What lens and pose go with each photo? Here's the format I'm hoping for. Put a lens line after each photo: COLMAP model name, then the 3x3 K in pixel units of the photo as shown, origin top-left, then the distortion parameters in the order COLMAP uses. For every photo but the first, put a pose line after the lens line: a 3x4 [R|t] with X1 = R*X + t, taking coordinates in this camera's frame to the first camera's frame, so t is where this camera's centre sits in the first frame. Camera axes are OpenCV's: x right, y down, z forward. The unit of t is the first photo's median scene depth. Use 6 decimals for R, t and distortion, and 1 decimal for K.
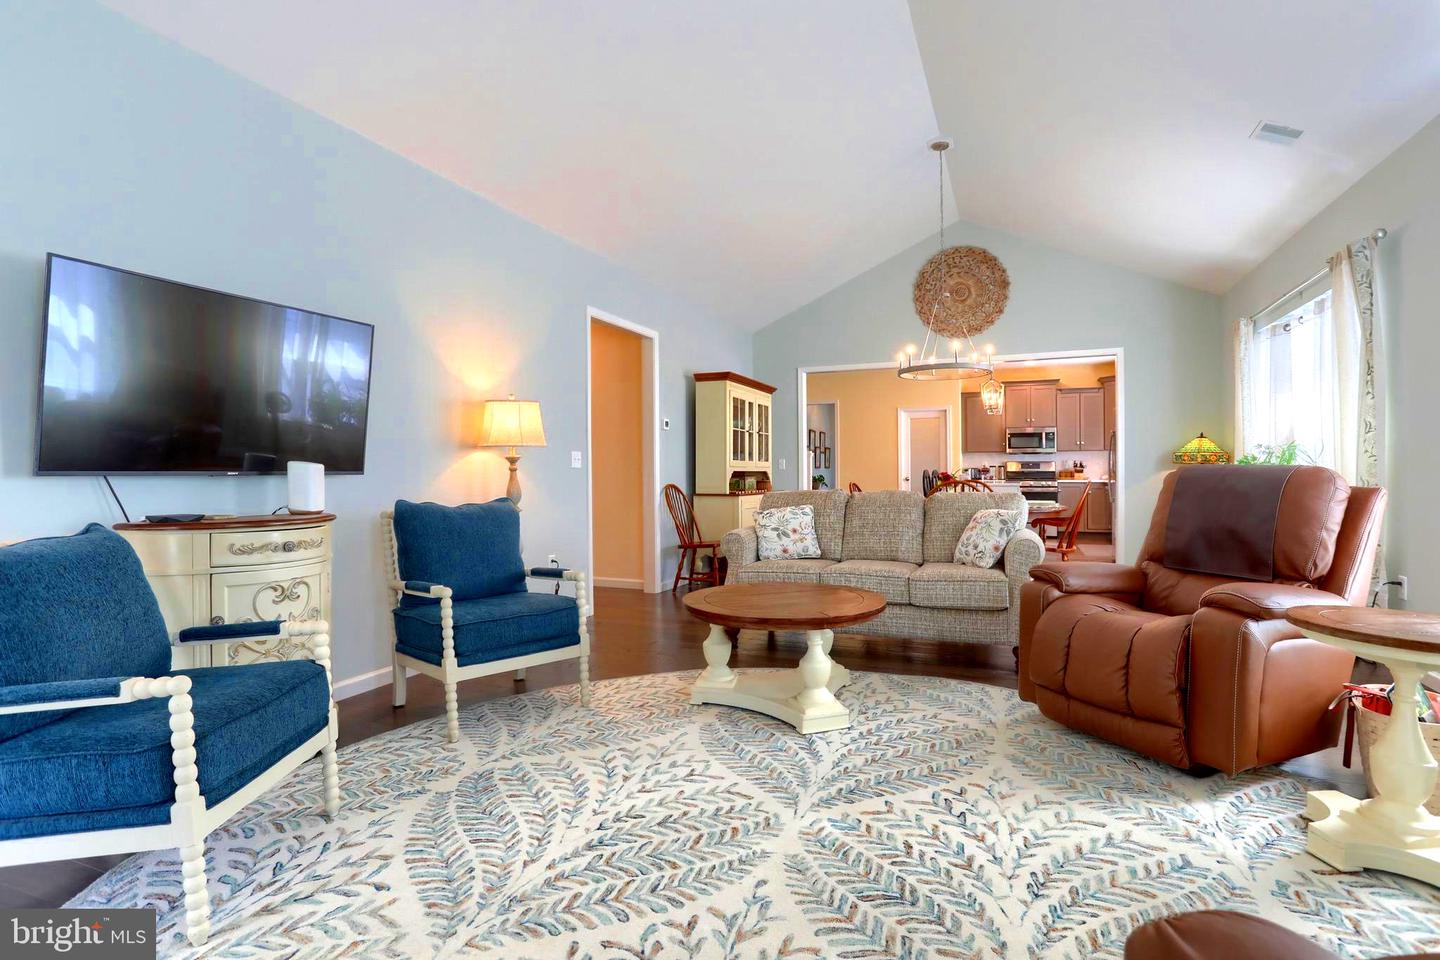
lens RADIAL K [[718.5, 0, 723.1], [0, 718.5, 474.0], [0, 0, 1]] dist [-0.033137, 0.009965]
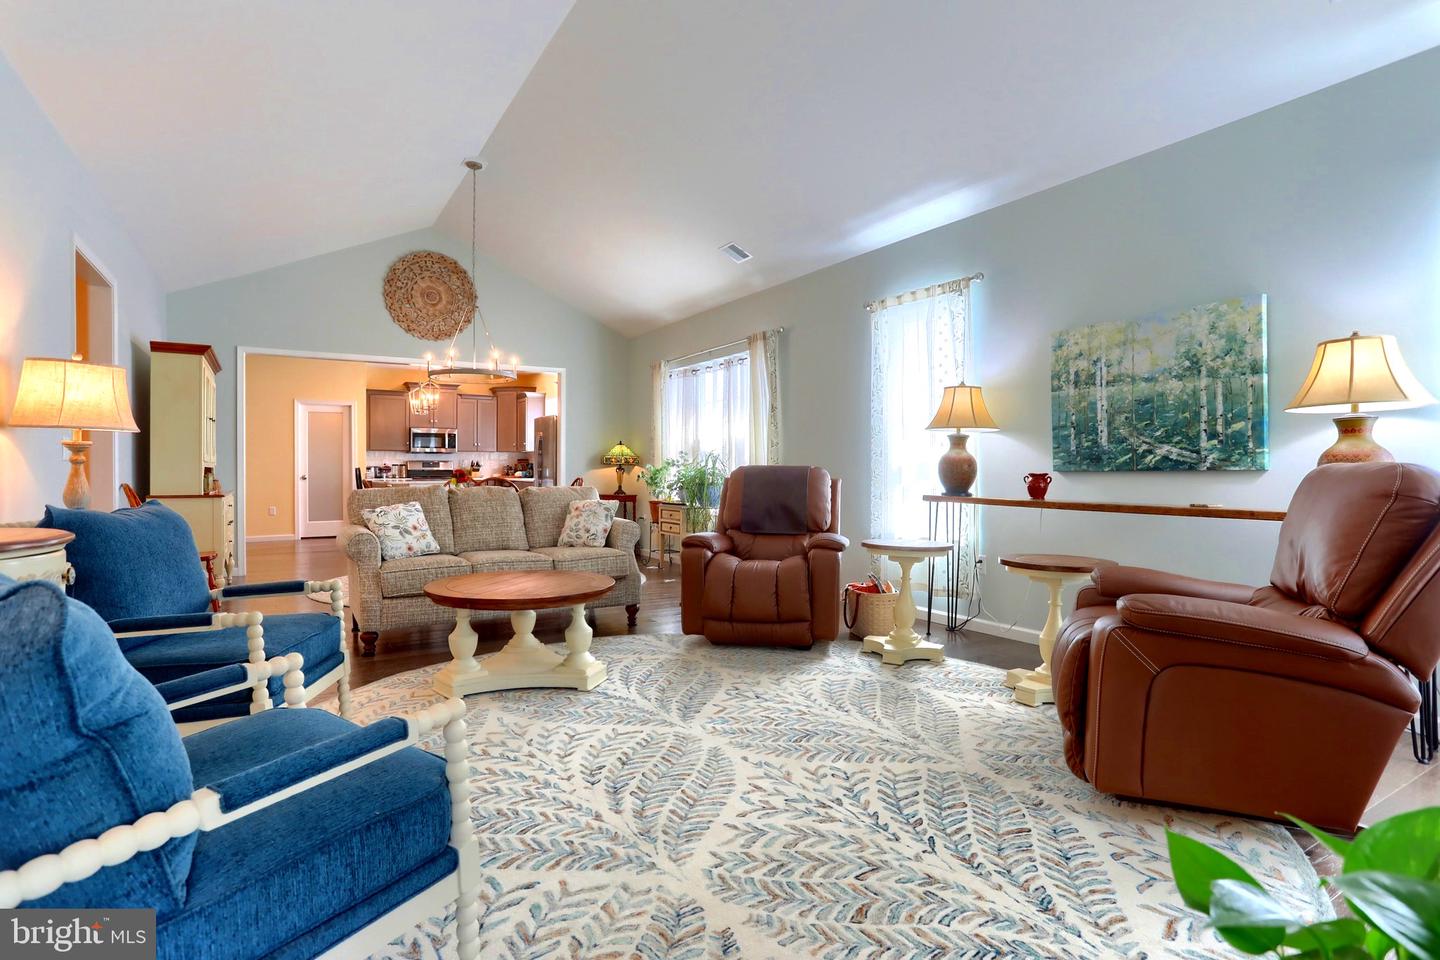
lens RADIAL K [[718.5, 0, 731.4], [0, 718.5, 475.0], [0, 0, 1]] dist [-0.033137, 0.009965]
pose [[0.583774, 0.000628, 0.811916, -0.818766], [-0.002347, 0.999997, 0.000914, 0.008353], [-0.811913, -0.002439, 0.583774, 0.143008]]
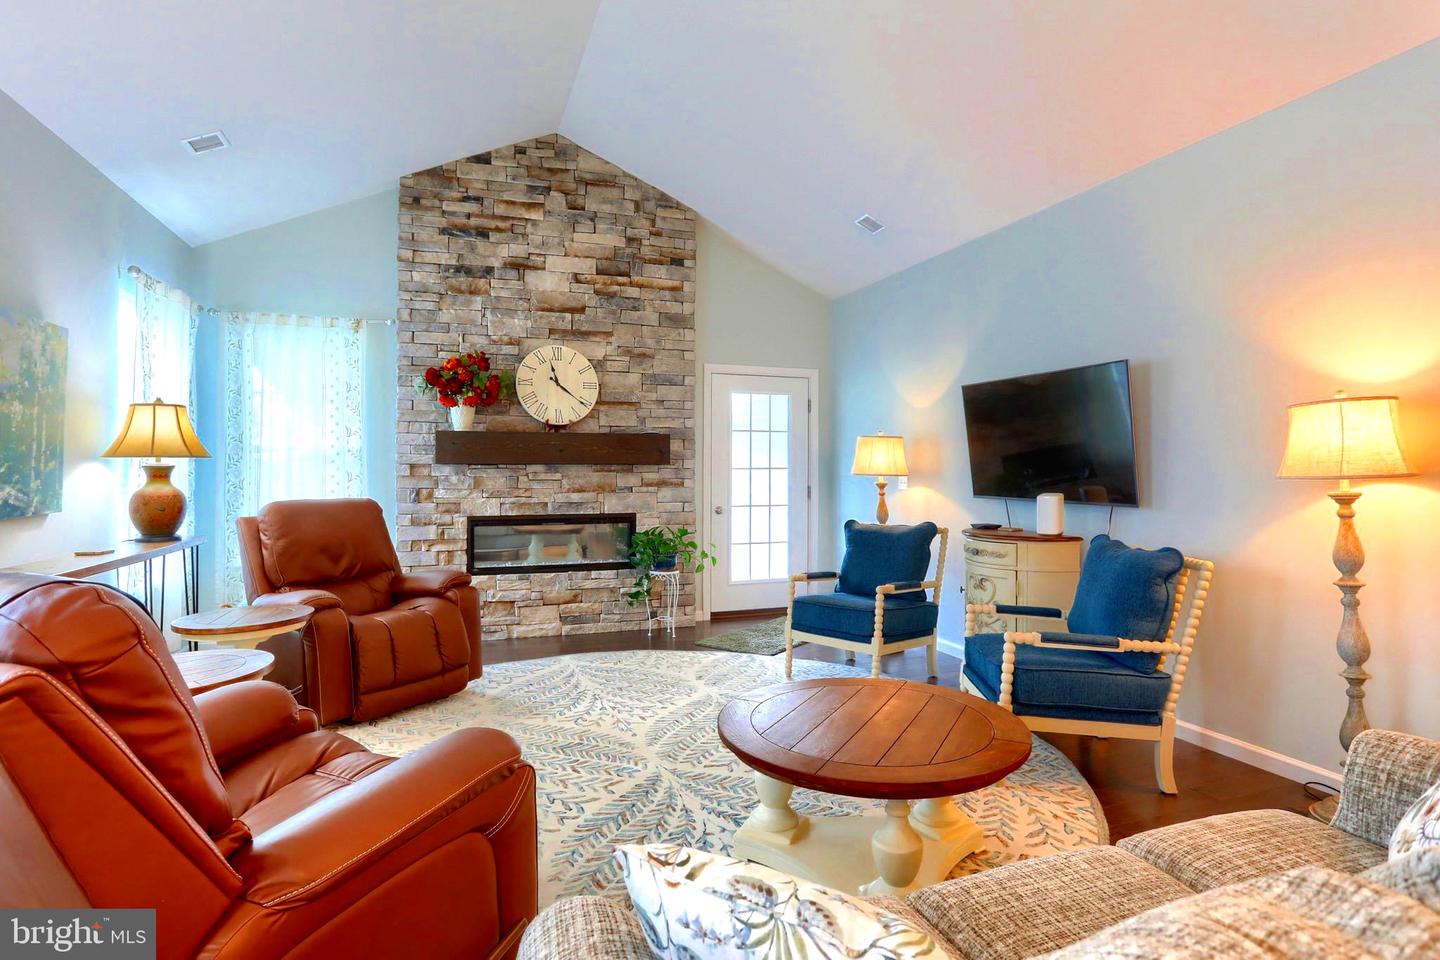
lens RADIAL K [[764.8, 0, 718.7], [0, 764.8, 473.2], [0, 0, 1]] dist [-0.024446, 0.000376]
pose [[-0.746300, 0.009524, -0.665542, 0.867156], [0.005096, 0.999950, 0.008595, -0.079124], [0.665591, 0.003023, -0.746311, 1.904734]]
